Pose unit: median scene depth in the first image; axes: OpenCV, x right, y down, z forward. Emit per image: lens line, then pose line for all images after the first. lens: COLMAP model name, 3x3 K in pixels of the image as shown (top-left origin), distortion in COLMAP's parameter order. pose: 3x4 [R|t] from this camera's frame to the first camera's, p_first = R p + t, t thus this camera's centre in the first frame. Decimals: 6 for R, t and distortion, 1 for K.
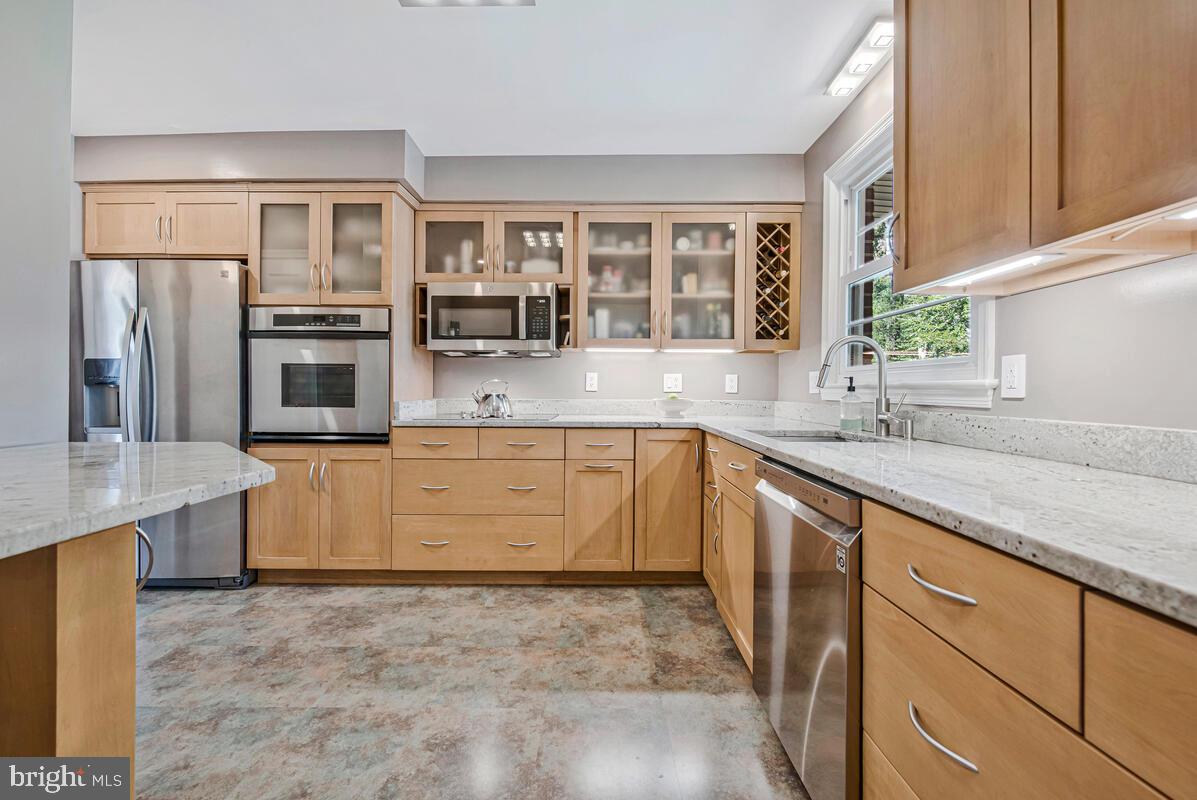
lens RADIAL K [[497.6, 0, 599.6], [0, 497.6, 394.6], [0, 0, 1]] dist [-0.000044, -0.005687]
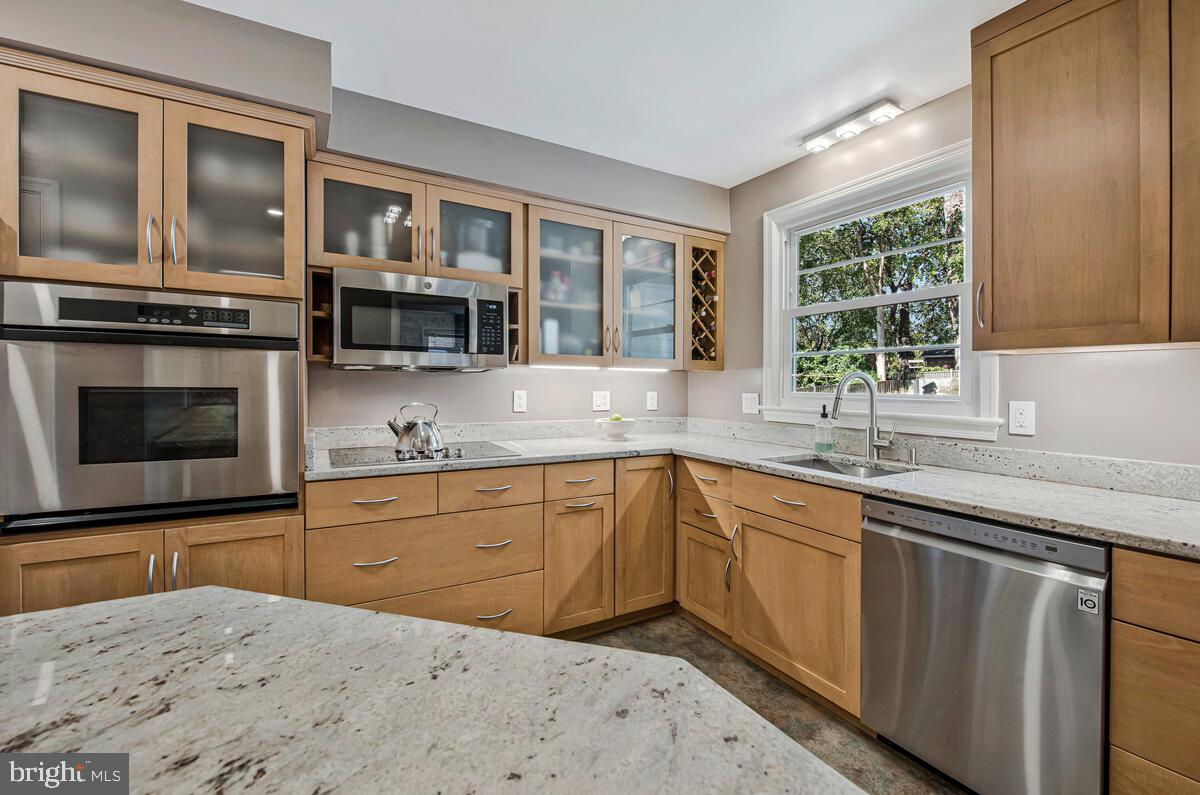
lens RADIAL K [[512.8, 0, 600.6], [0, 512.8, 383.2], [0, 0, 1]] dist [0.000394, -0.000206]
pose [[0.863375, 0.003422, 0.504551, -0.393084], [0.000548, 0.999970, -0.007718, -0.057578], [-0.504562, 0.006940, 0.863347, 0.193096]]
